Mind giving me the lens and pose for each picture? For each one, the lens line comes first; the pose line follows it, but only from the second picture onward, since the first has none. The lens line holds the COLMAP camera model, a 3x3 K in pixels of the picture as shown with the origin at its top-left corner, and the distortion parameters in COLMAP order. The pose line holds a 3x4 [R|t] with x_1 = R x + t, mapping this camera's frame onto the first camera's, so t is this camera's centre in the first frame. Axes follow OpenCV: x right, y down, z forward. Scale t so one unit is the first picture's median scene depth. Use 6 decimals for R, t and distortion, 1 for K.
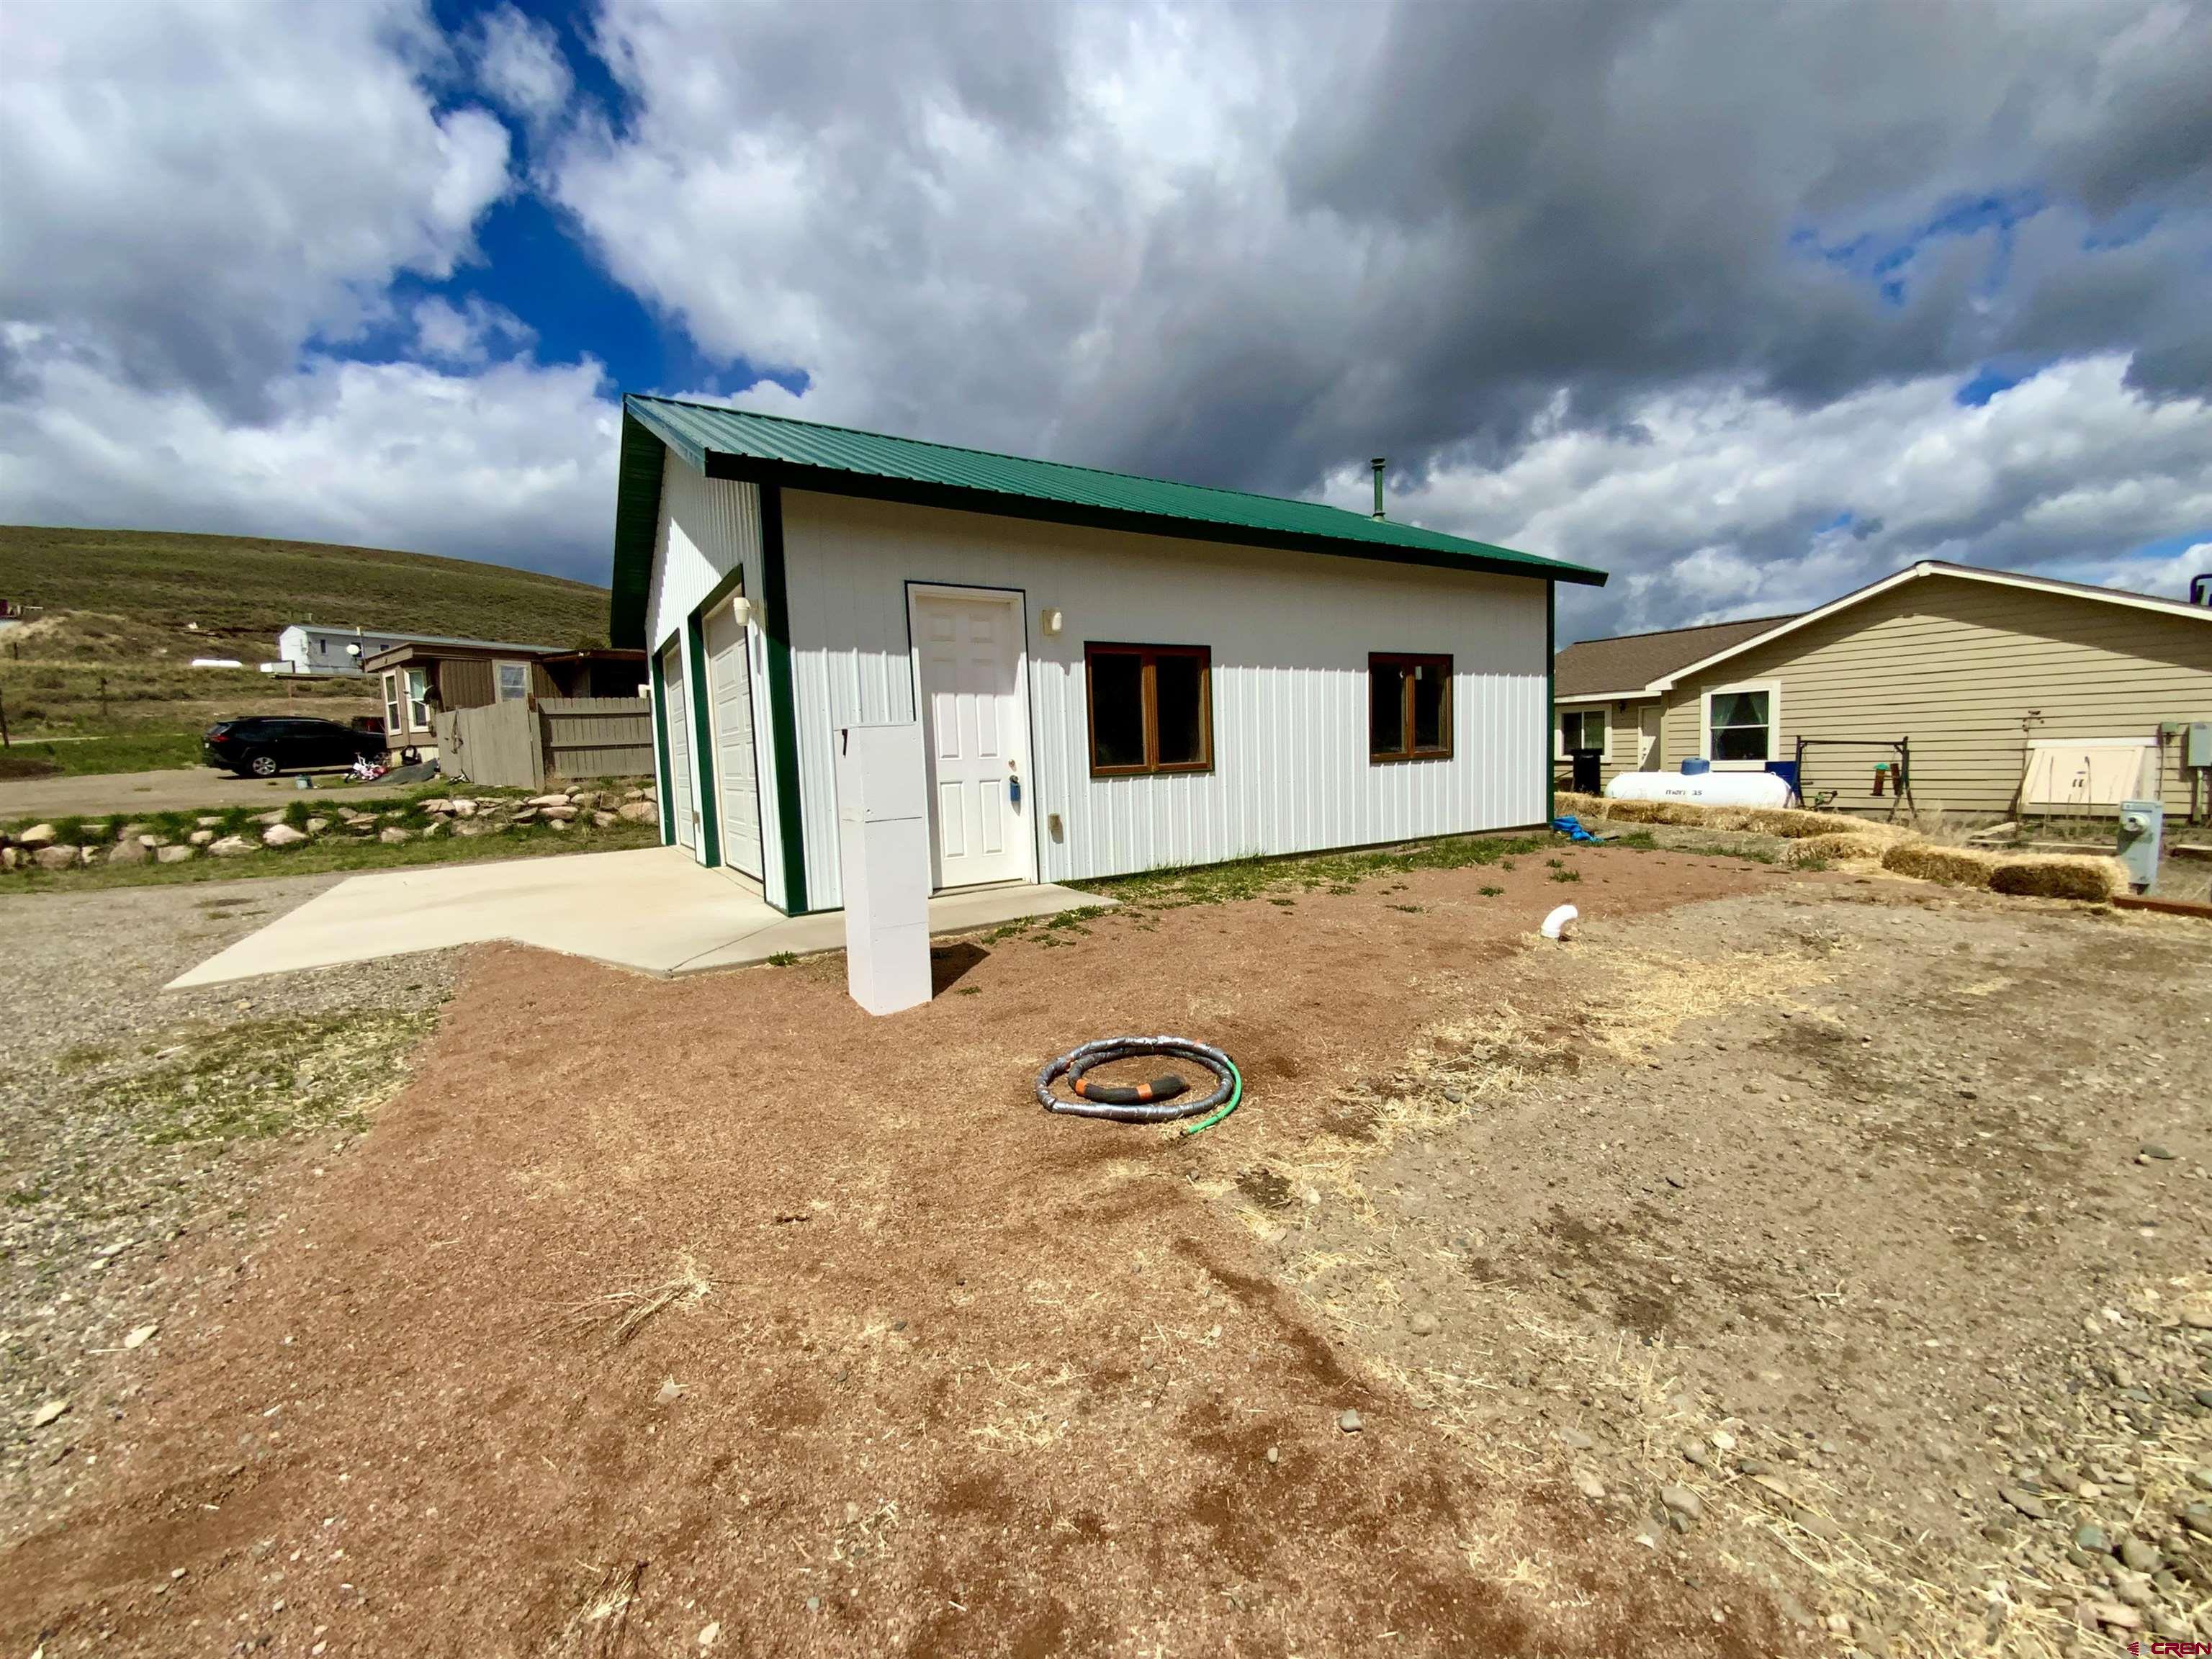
lens RADIAL K [[879.7, 0, 1126.1], [0, 879.7, 826.3], [0, 0, 1]] dist [0.035533, -0.021509]
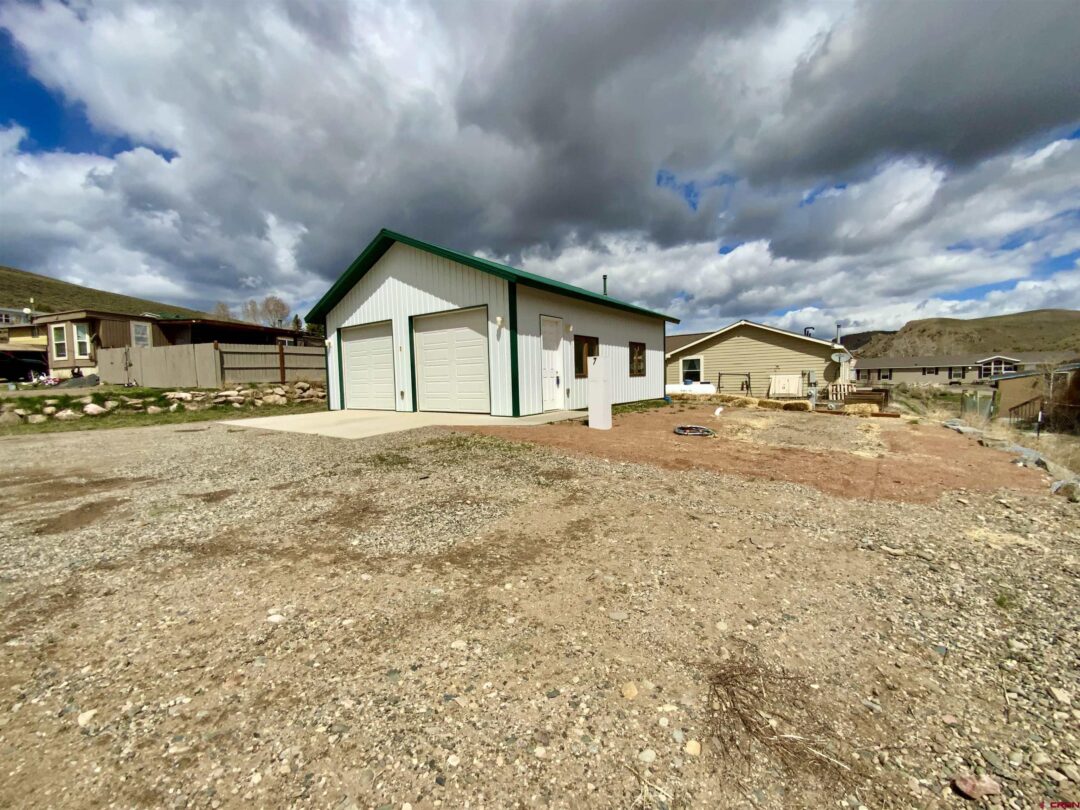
lens RADIAL K [[429.5, 0, 549.8], [0, 429.5, 403.4], [0, 0, 1]] dist [0.035533, -0.021509]
pose [[0.932721, -0.007202, 0.360527, -0.334422], [0.020246, 0.999269, -0.032418, 0.042837], [-0.360030, 0.037536, 0.932185, -0.203954]]
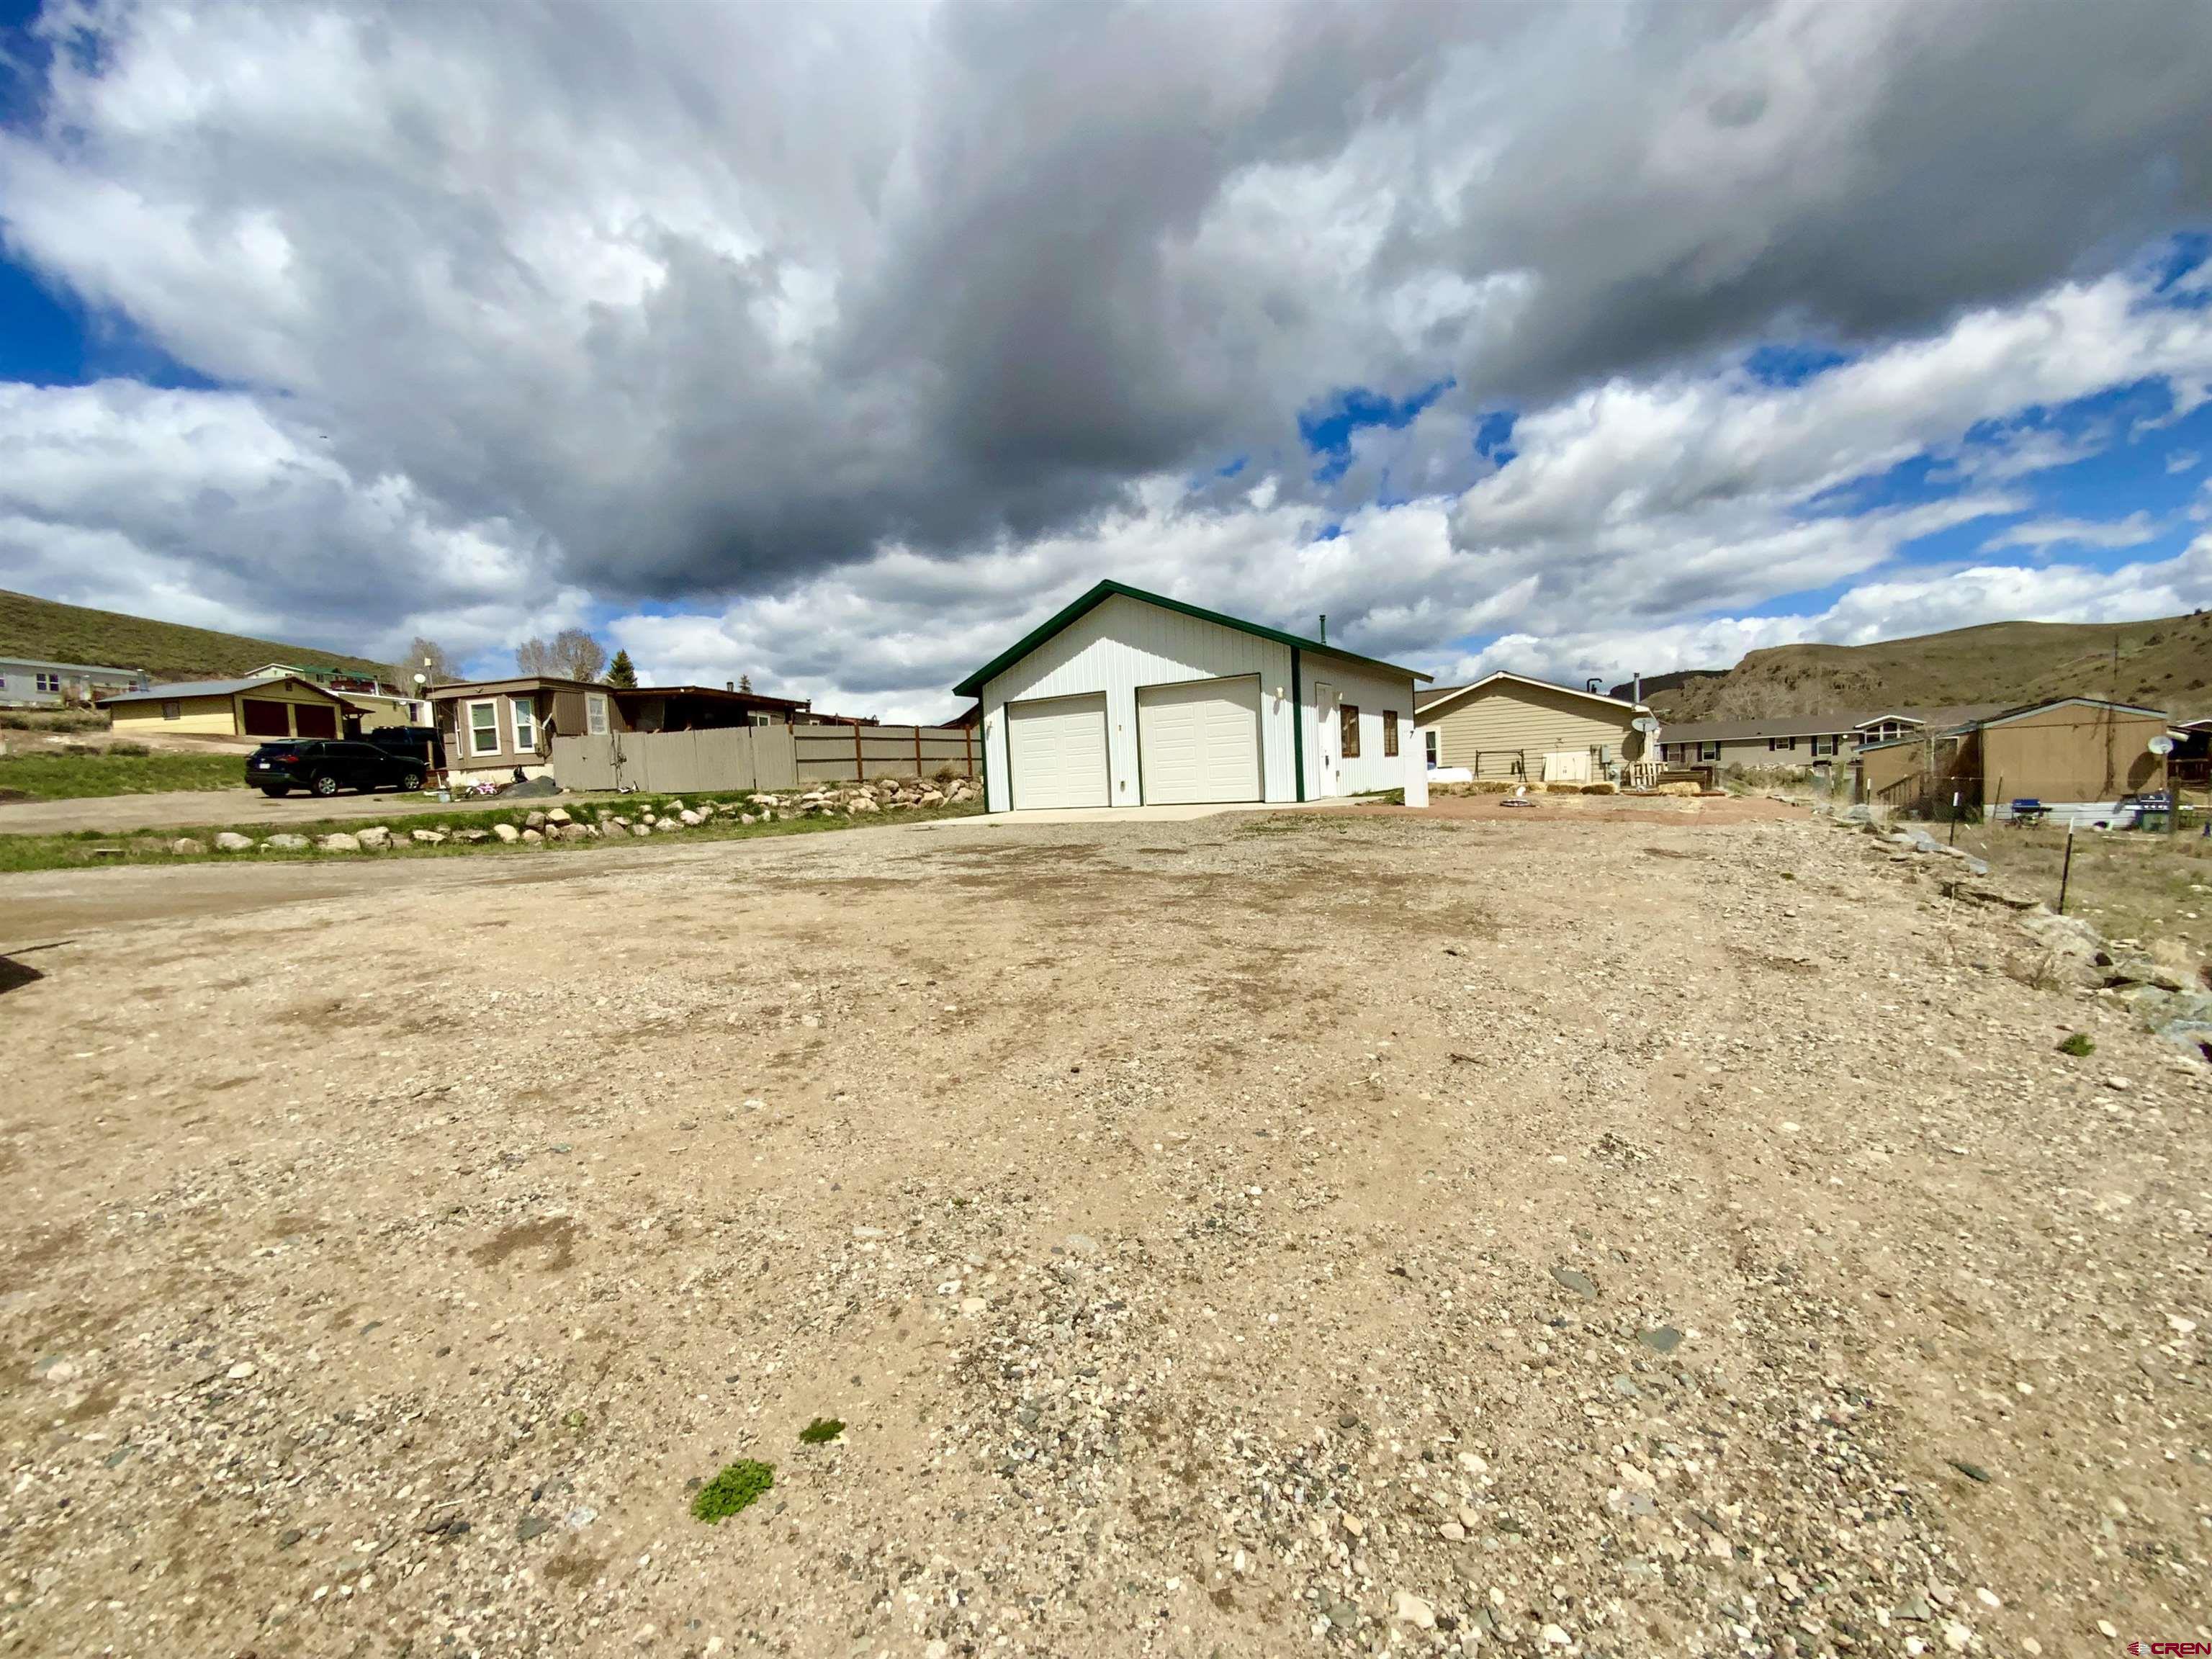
lens RADIAL K [[879.7, 0, 1126.1], [0, 879.7, 826.3], [0, 0, 1]] dist [0.035533, -0.021509]
pose [[0.902980, -0.033938, 0.428340, -0.837963], [0.053610, 0.997985, -0.033943, 0.097831], [-0.426325, 0.053613, 0.902980, -0.512953]]
